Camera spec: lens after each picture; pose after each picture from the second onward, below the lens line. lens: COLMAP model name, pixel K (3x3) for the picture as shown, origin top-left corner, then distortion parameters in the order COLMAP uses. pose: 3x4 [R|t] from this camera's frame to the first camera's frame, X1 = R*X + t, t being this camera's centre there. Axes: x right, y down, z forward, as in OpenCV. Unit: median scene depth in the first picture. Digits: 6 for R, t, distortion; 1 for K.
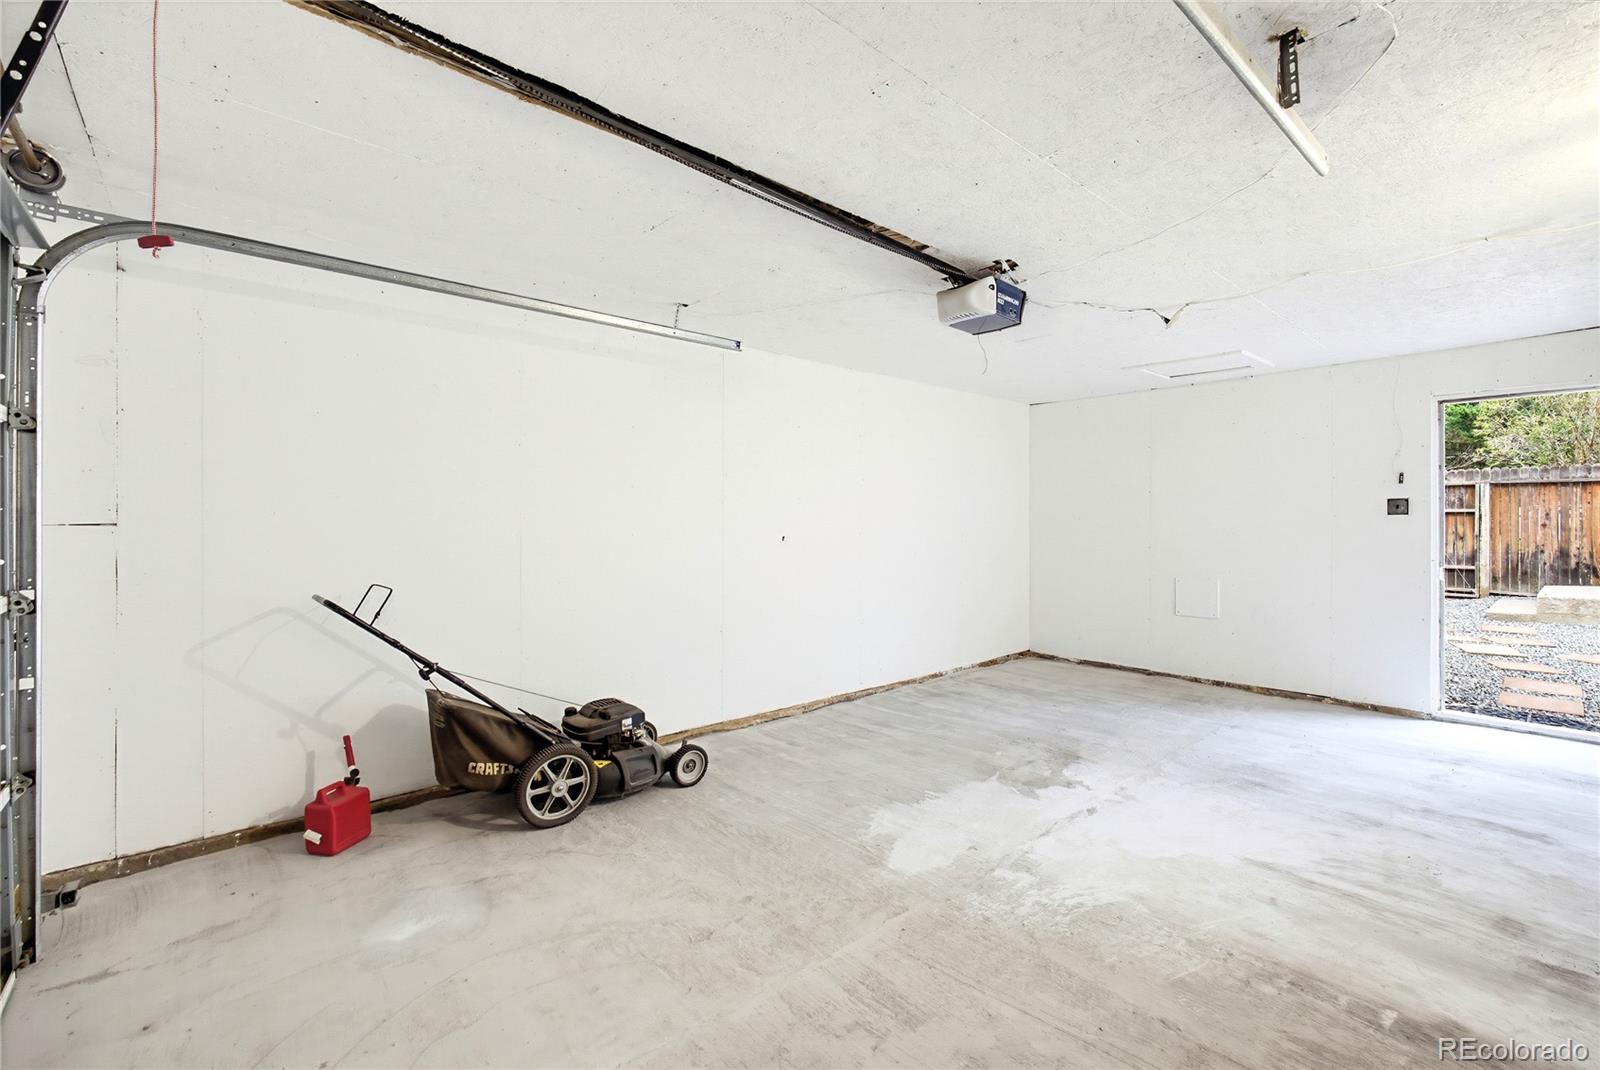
lens RADIAL K [[679.2, 0, 800.4], [0, 679.2, 529.3], [0, 0, 1]] dist [-0.019145, 0.005549]
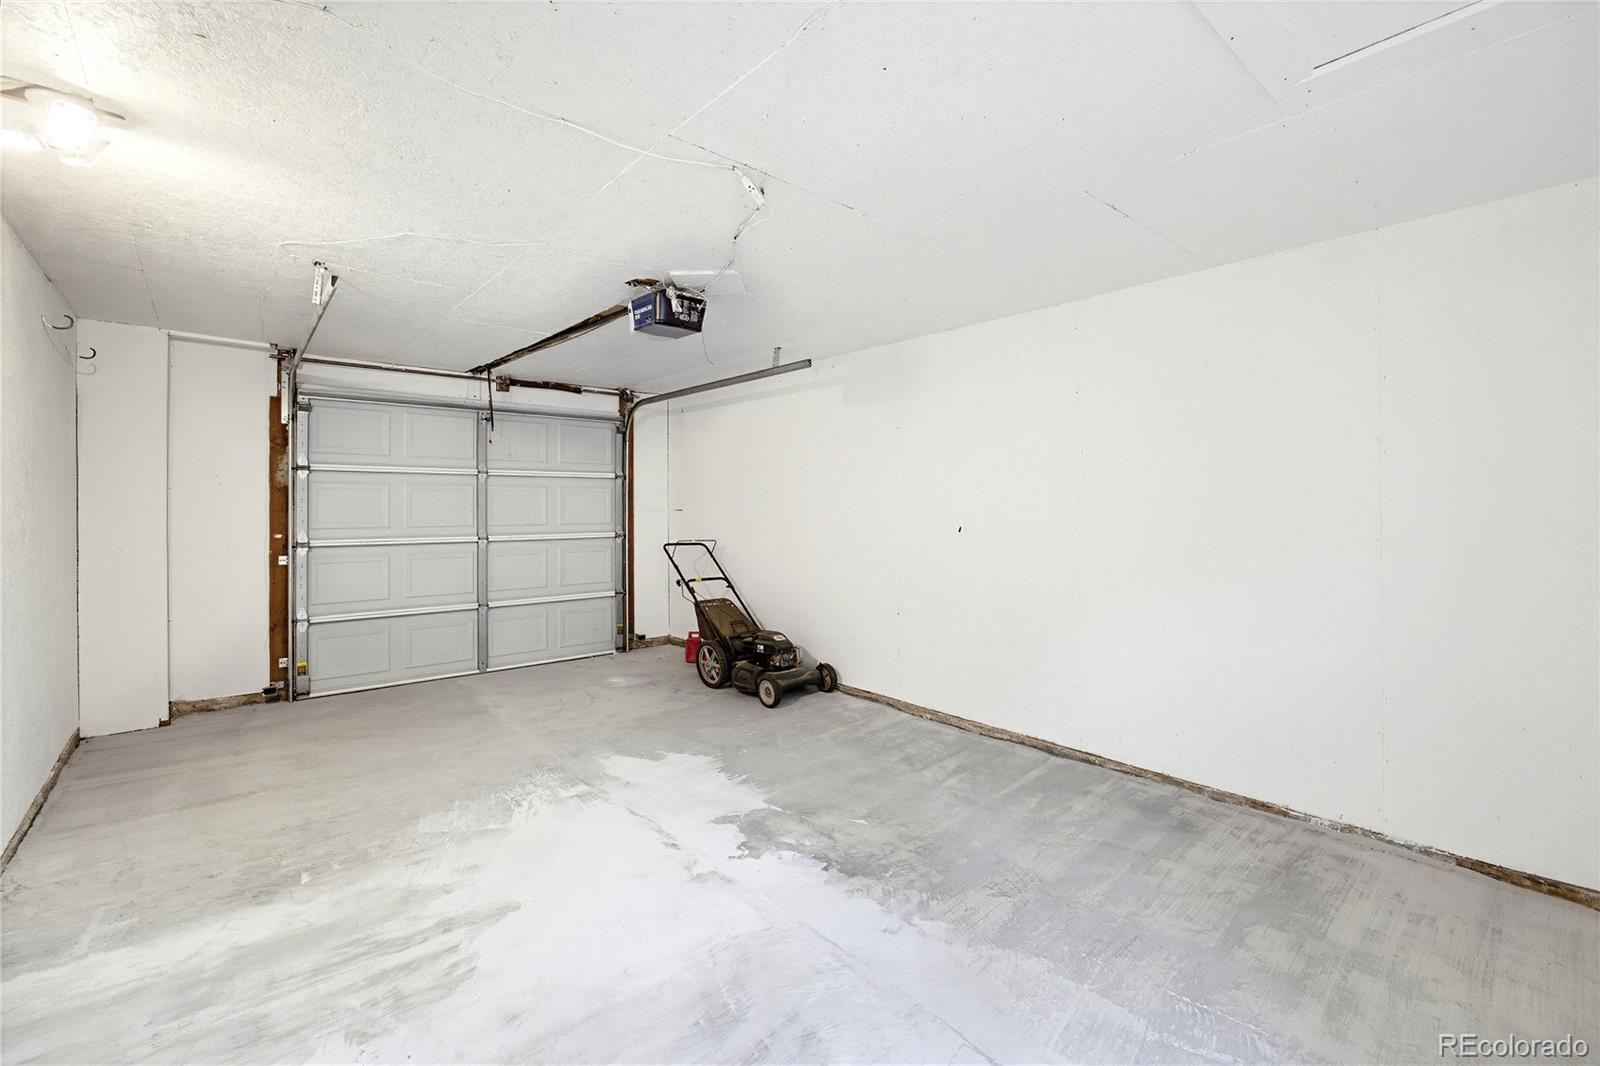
lens RADIAL K [[679.2, 0, 799.9], [0, 679.2, 518.1], [0, 0, 1]] dist [-0.019145, 0.005549]
pose [[0.010897, 0.021191, -0.999716, 1.196688], [-0.011509, 0.999712, 0.021065, -0.026495], [0.999874, 0.011276, 0.011138, 1.058153]]
